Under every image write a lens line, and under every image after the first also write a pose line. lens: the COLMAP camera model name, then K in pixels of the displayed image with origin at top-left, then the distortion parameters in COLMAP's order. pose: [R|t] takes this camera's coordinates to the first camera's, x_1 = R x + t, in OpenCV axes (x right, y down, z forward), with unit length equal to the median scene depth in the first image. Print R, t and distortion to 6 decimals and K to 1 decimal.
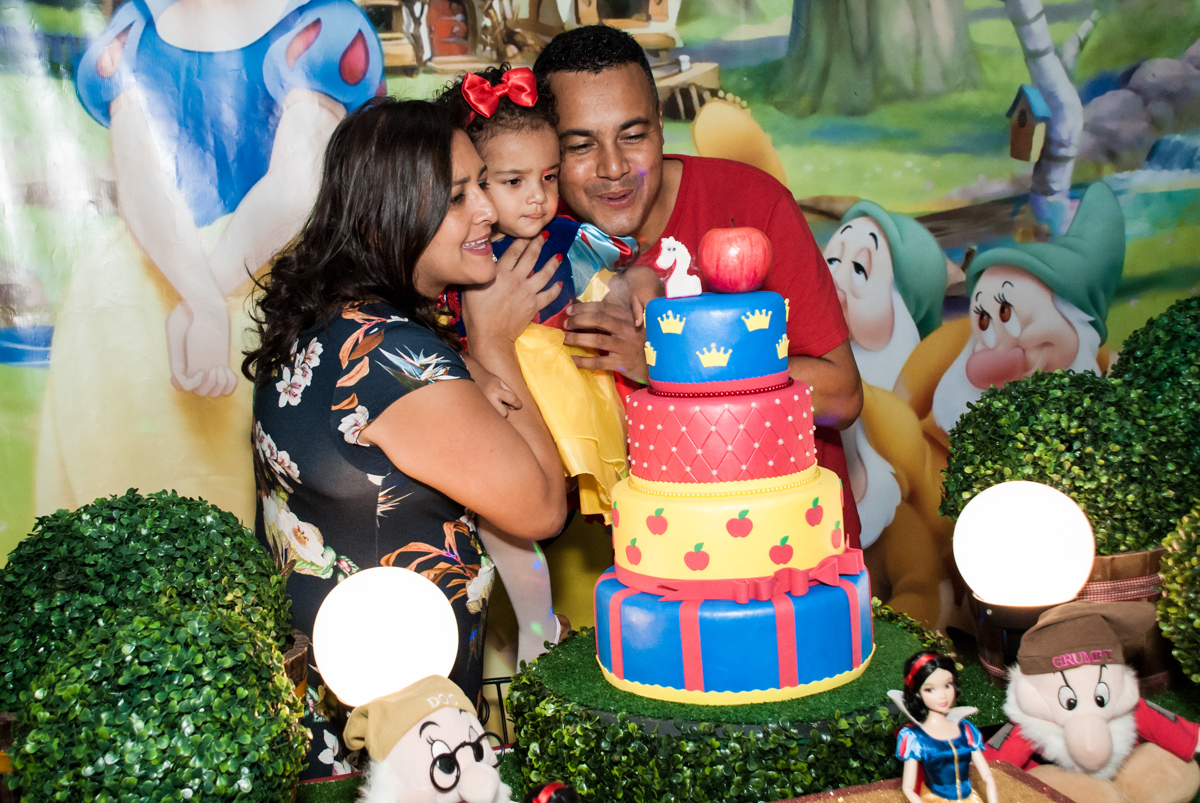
lens RADIAL K [[1638.6, 0, 539.2], [0, 1638.6, 381.9], [0, 0, 1]] dist [0.148517, 0.000000]
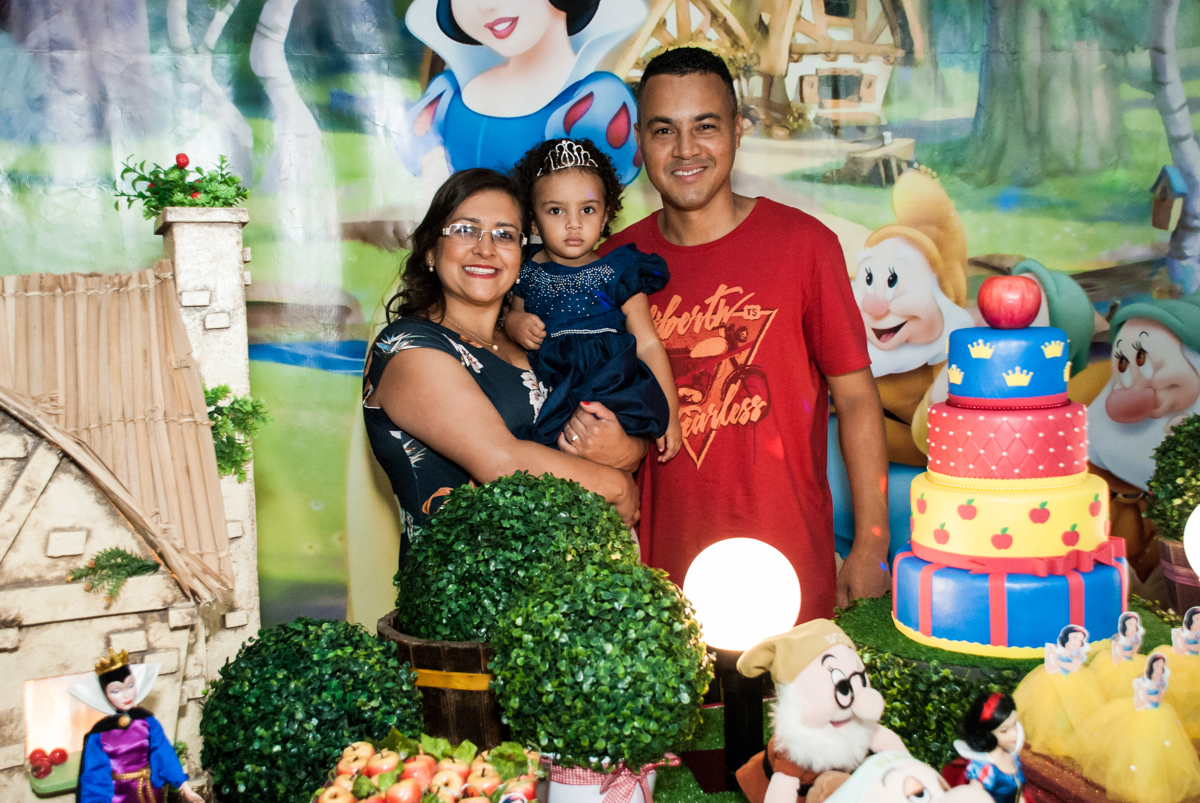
lens RADIAL K [[1459.7, 0, 592.0], [0, 1459.7, 425.4], [0, 0, 1]] dist [0.115352, 0.000000]
pose [[0.999463, 0.032058, 0.006736, -0.128043], [-0.032092, 0.999473, 0.004905, 0.015054], [-0.006575, -0.005119, 0.999965, -0.059622]]
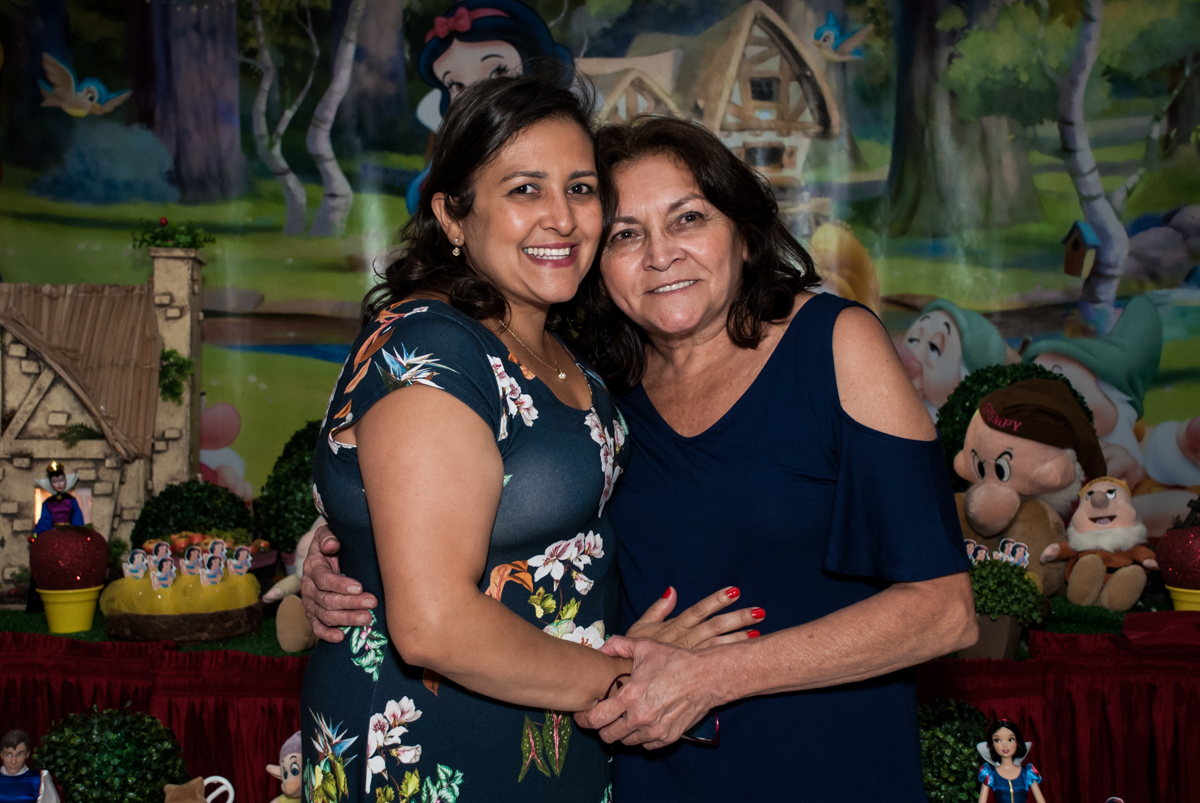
lens RADIAL K [[2170.3, 0, 579.4], [0, 2170.3, 426.4], [0, 0, 1]] dist [0.368341, 0.000000]
pose [[0.942318, 0.077885, -0.325532, 0.559931], [-0.091969, 0.995366, -0.028075, 0.082875], [0.321837, 0.056395, 0.945114, -0.902340]]
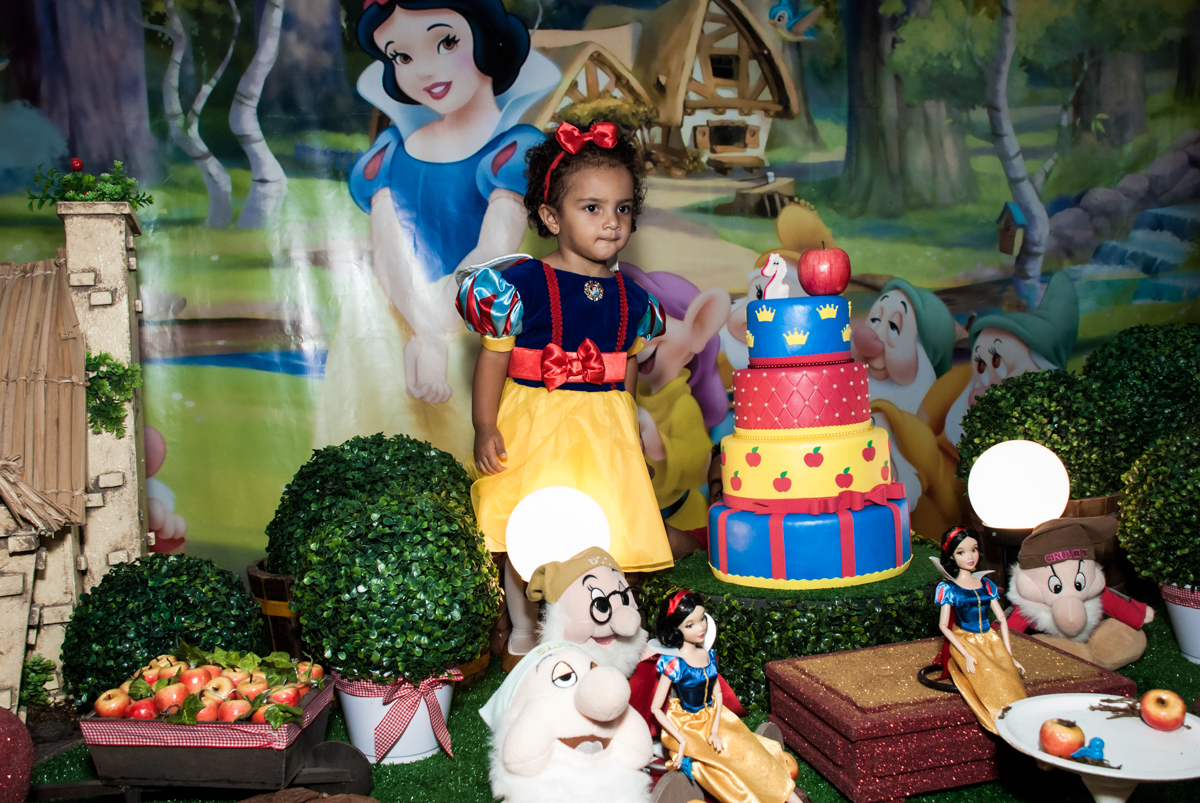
lens RADIAL K [[1141.2, 0, 599.7], [0, 1141.2, 405.8], [0, 0, 1]] dist [-0.023338, 0.000000]
pose [[0.998639, 0.016767, -0.049391, -0.006998], [-0.019216, 0.998587, -0.049536, 0.055765], [0.048491, 0.050418, 0.997550, 0.026225]]
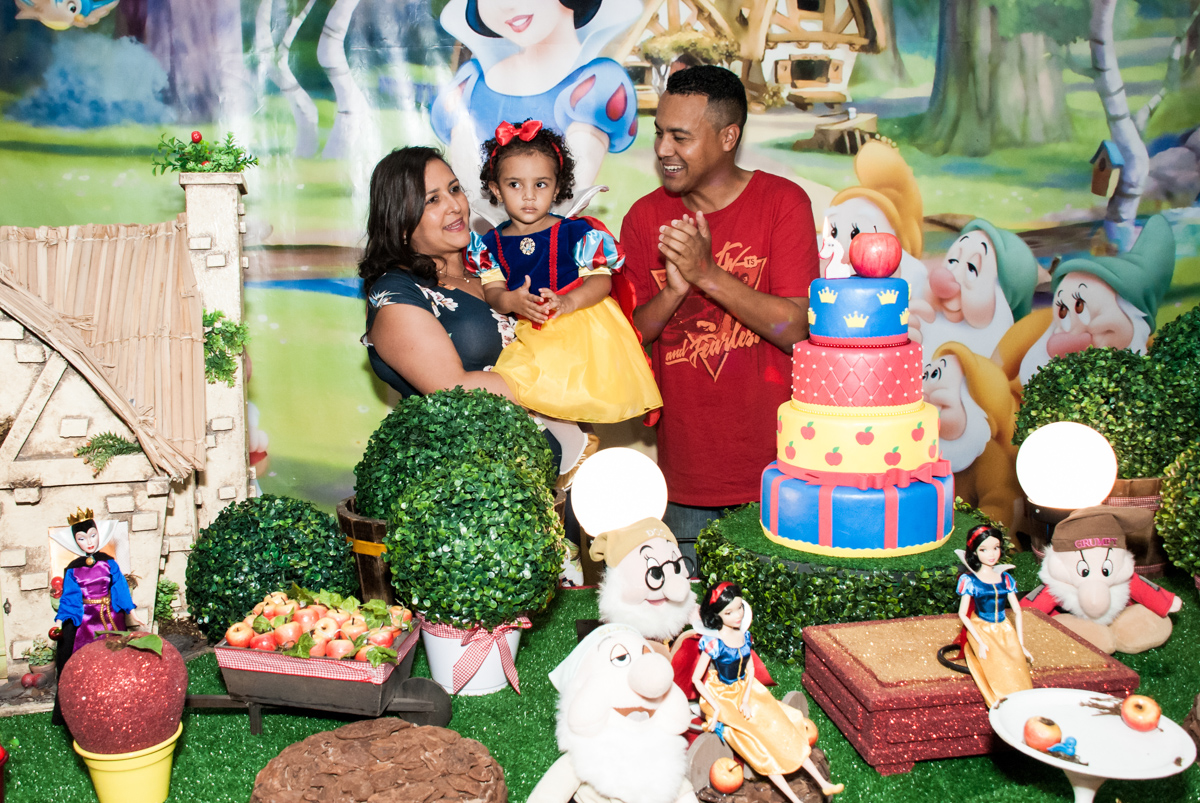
lens RADIAL K [[1223.0, 0, 530.4], [0, 1223.0, 383.9], [0, 0, 1]] dist [-0.033495, 0.000000]
pose [[0.985156, 0.066431, -0.158286, -0.001349], [-0.060350, 0.997254, 0.042926, 0.006679], [0.160703, -0.032737, 0.986460, -0.065686]]
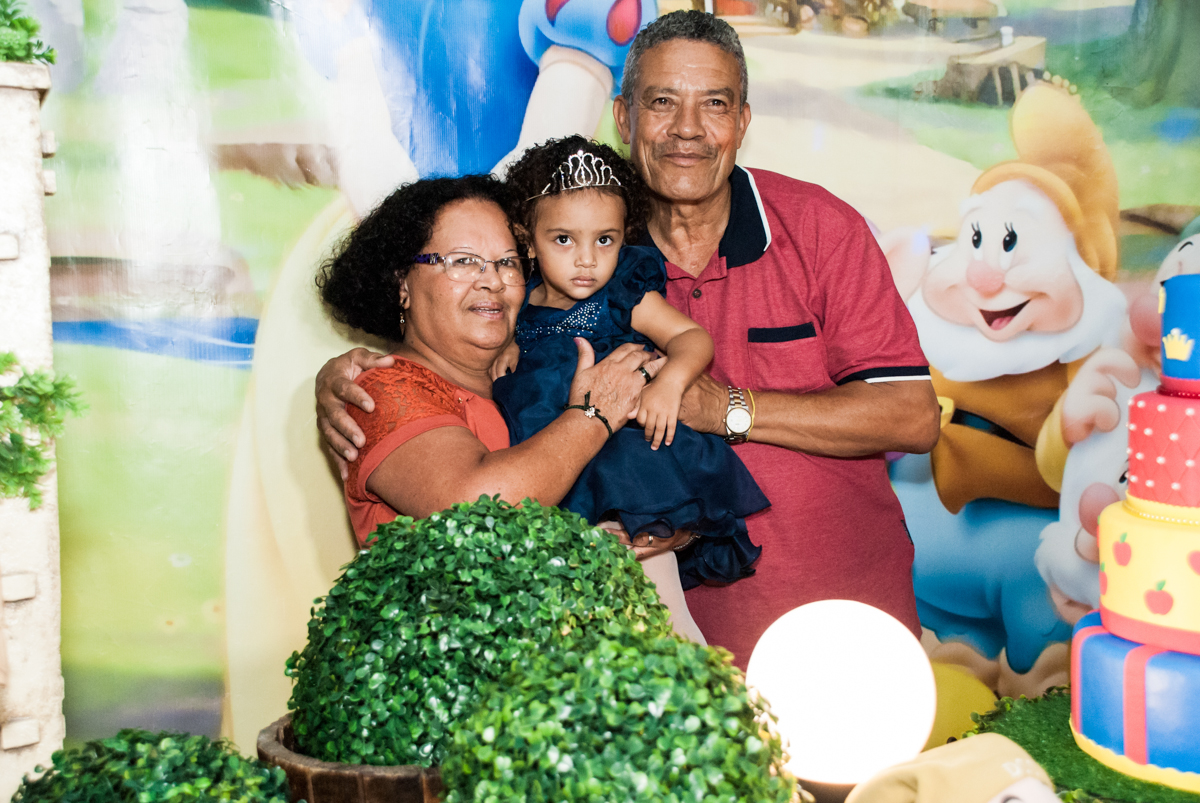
lens RADIAL K [[1809.8, 0, 590.9], [0, 1809.8, 434.1], [0, 0, 1]] dist [0.273848, 0.000000]
pose [[0.999017, 0.037137, 0.024204, -0.139173], [-0.036707, 0.999165, -0.017967, 0.031354], [-0.024851, 0.017061, 0.999546, 0.080171]]
